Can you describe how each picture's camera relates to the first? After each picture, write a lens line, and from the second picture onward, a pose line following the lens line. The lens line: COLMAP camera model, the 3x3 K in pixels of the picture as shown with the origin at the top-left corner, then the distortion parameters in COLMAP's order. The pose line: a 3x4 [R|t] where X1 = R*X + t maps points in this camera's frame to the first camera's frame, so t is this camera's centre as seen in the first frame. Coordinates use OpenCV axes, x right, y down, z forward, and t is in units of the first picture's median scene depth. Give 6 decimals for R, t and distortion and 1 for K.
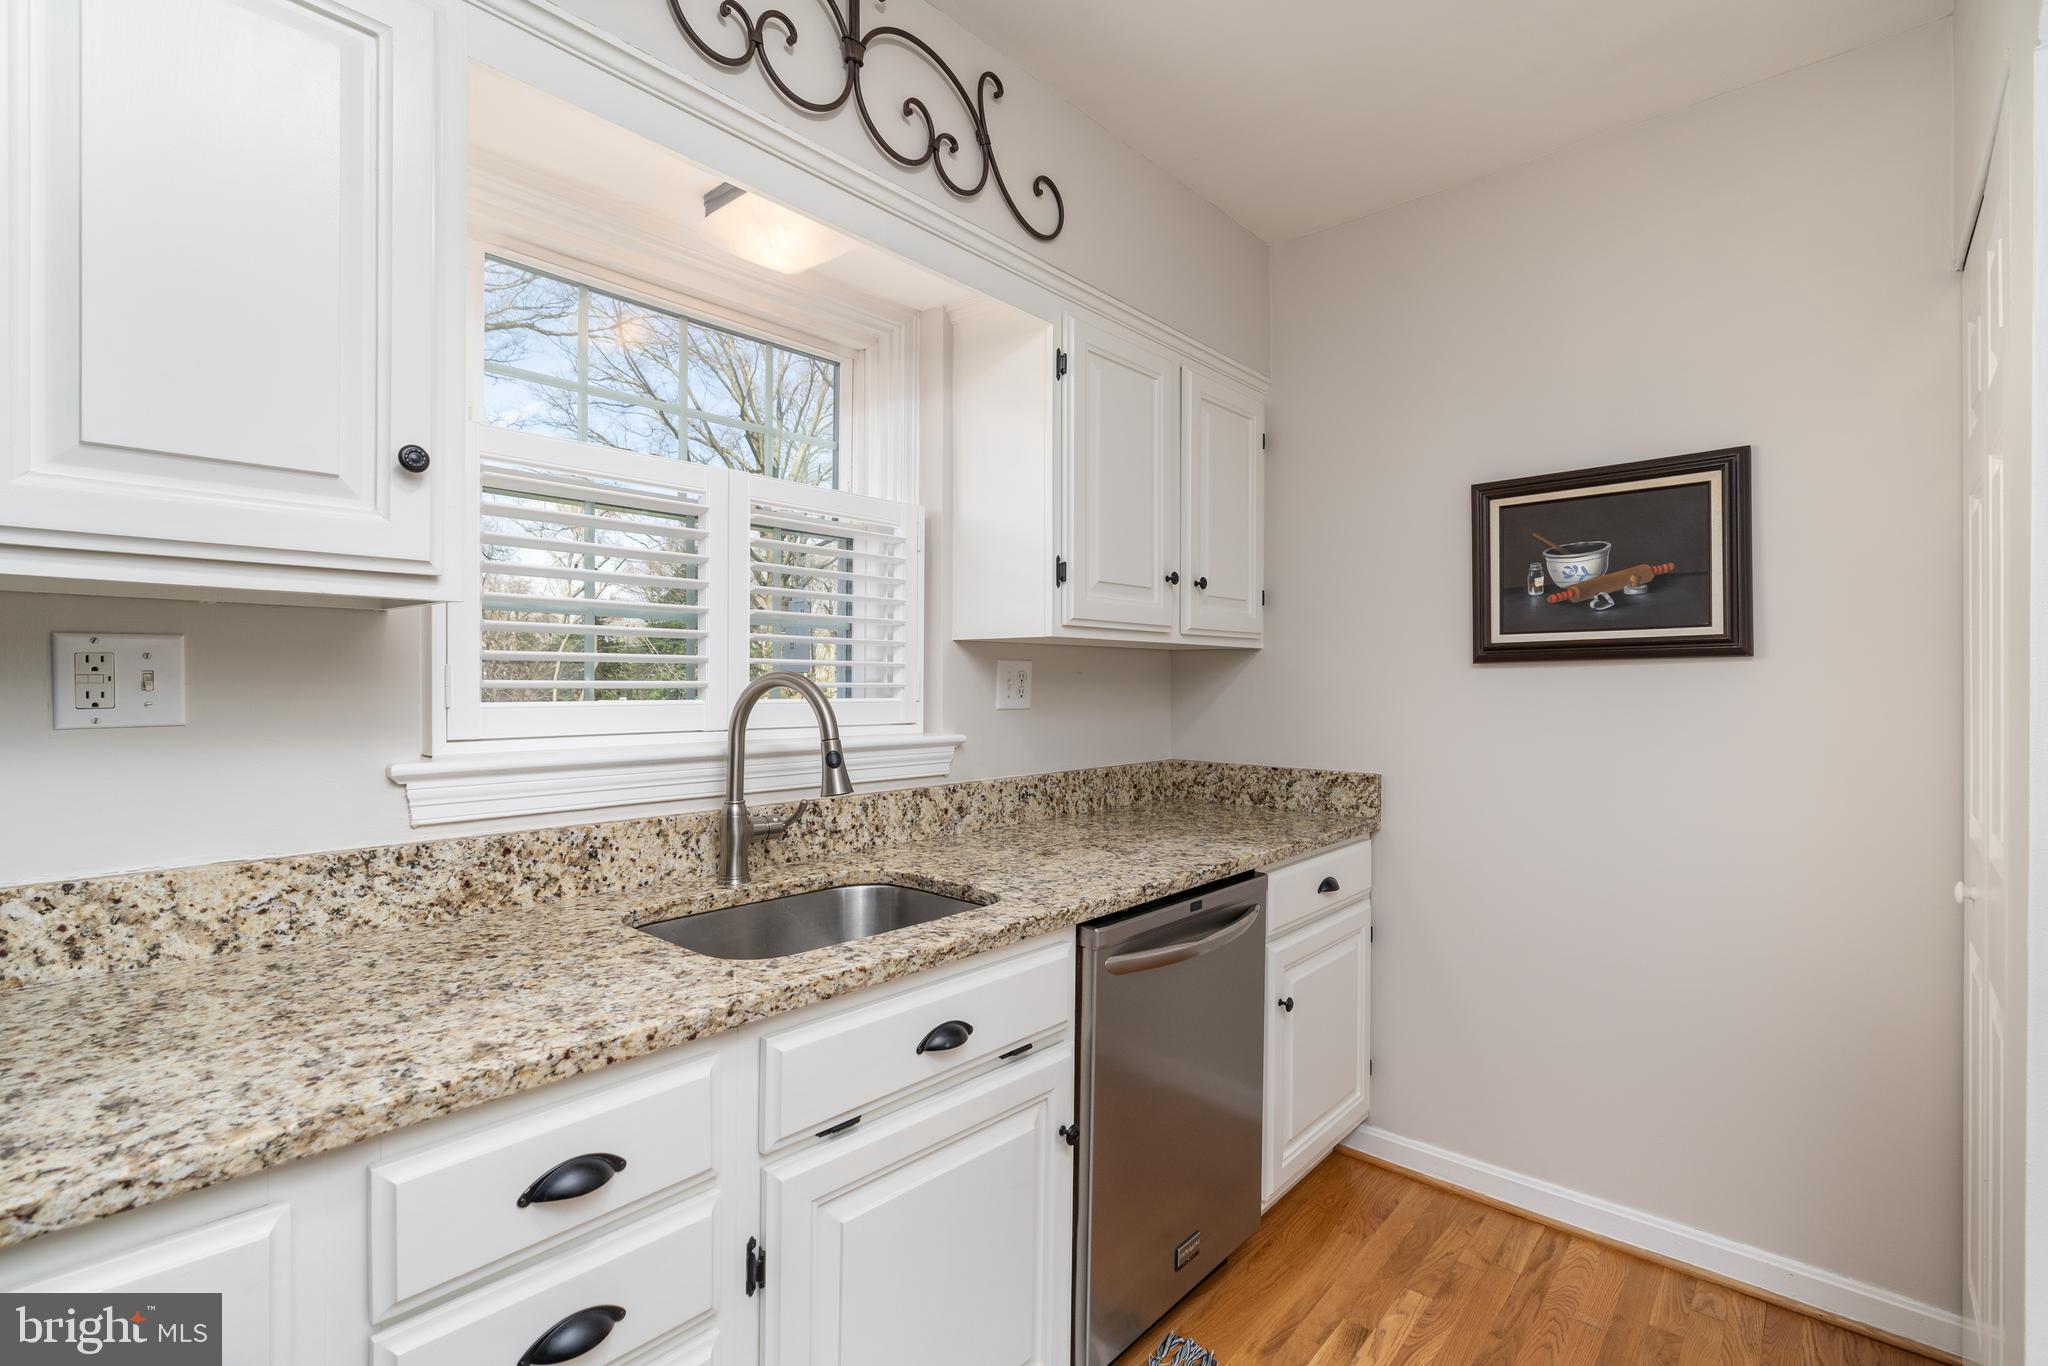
lens RADIAL K [[951.4, 0, 1023.6], [0, 951.4, 687.3], [0, 0, 1]] dist [-0.006078, 0.001552]
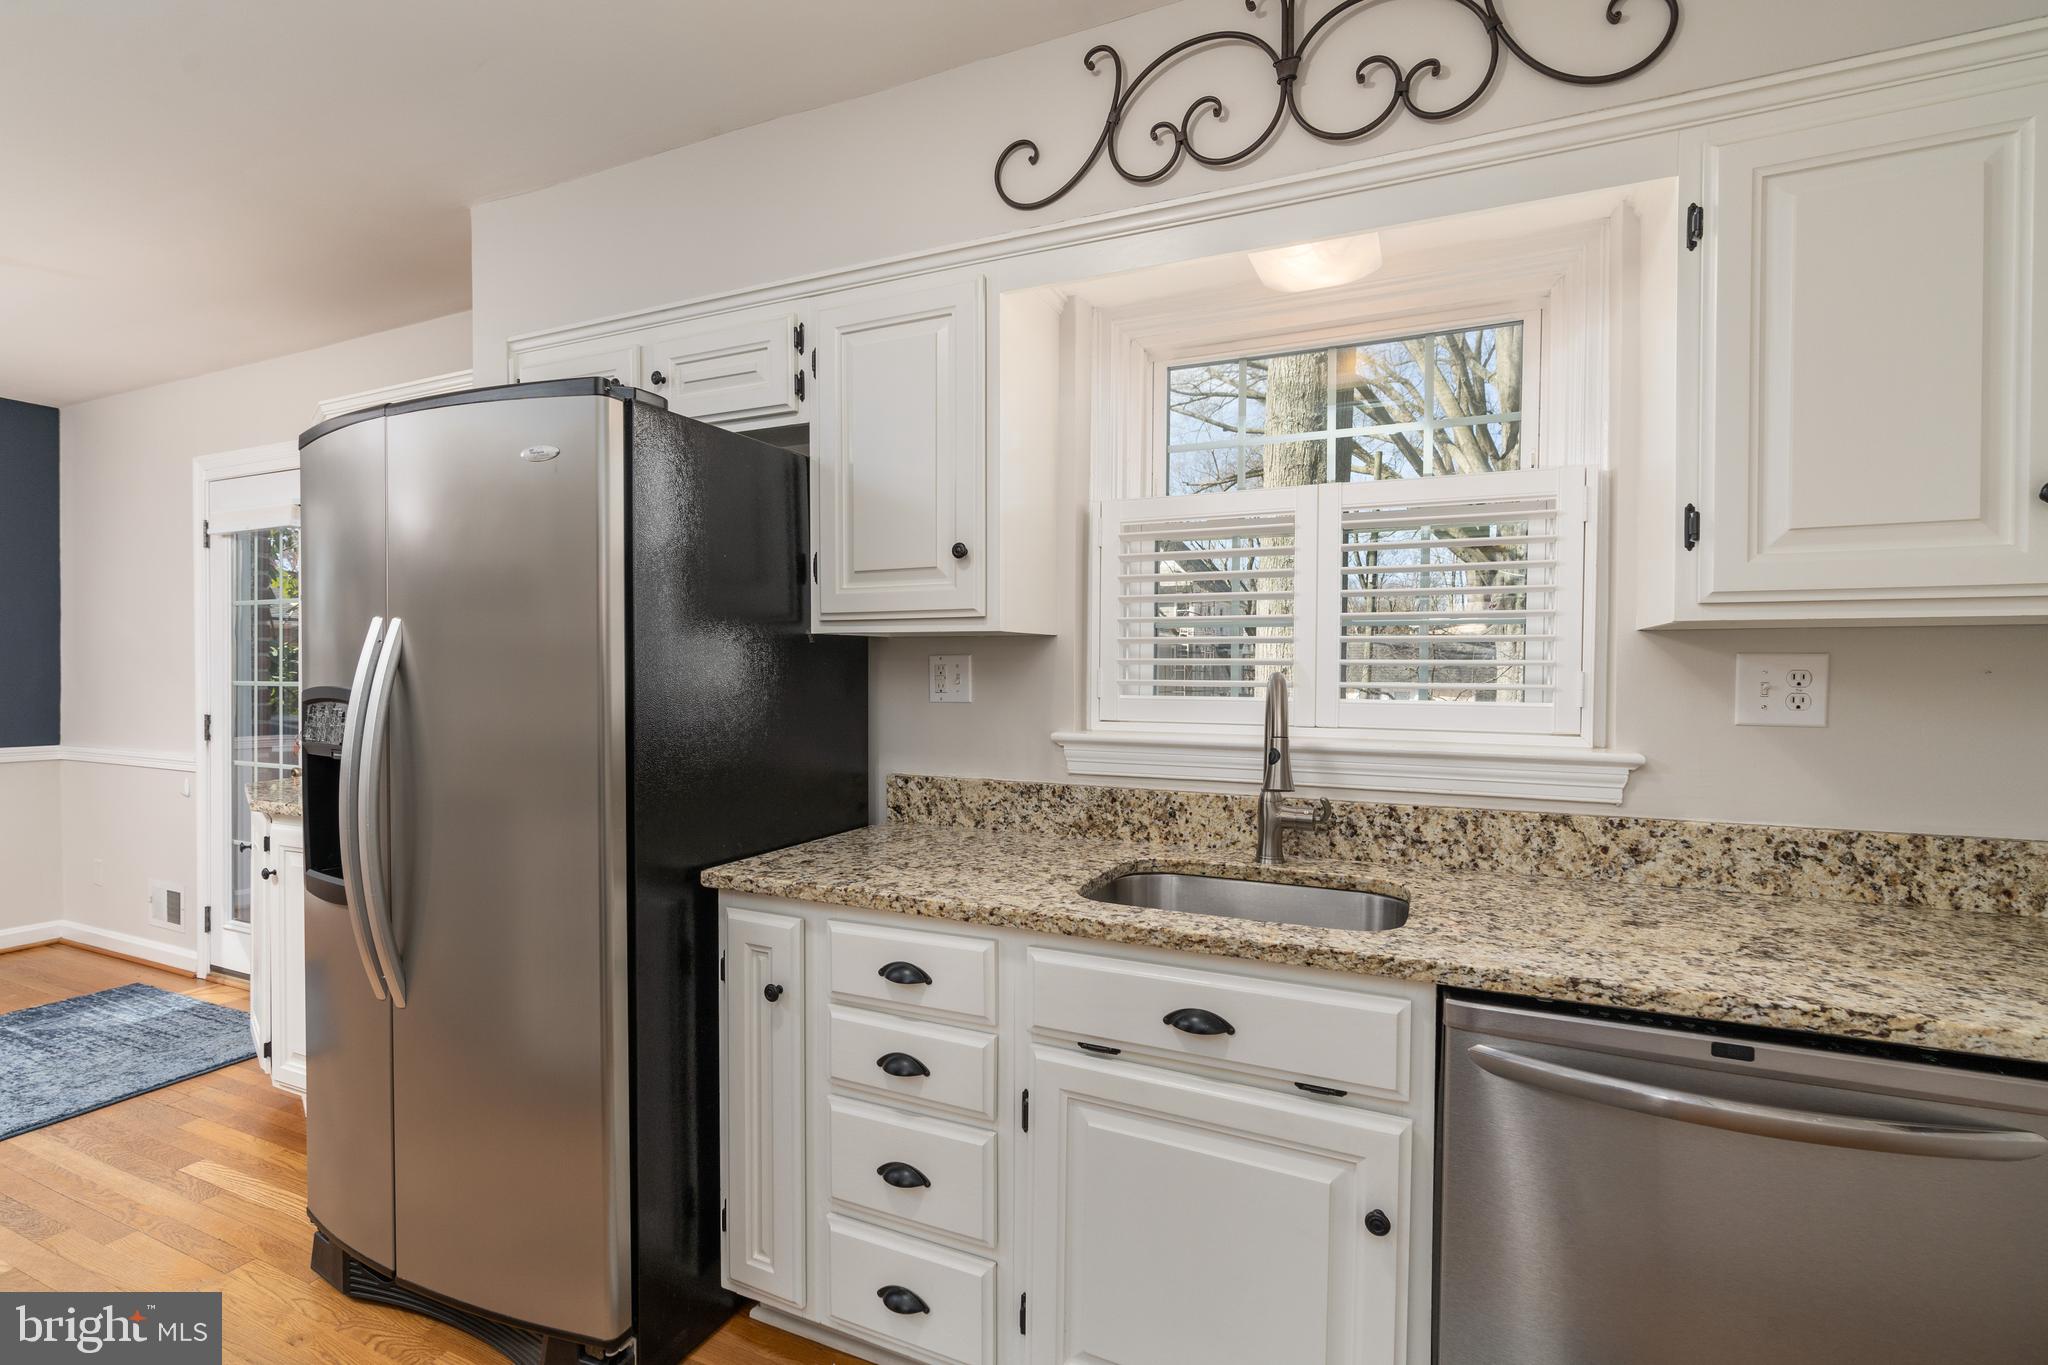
lens RADIAL K [[951.4, 0, 1023.6], [0, 951.4, 686.8], [0, 0, 1]] dist [-0.006078, 0.001552]
pose [[0.275773, 0.012193, -0.961145, 0.732439], [-0.010214, 0.999900, 0.009754, -0.008467], [0.961168, 0.007127, 0.275870, 0.443760]]
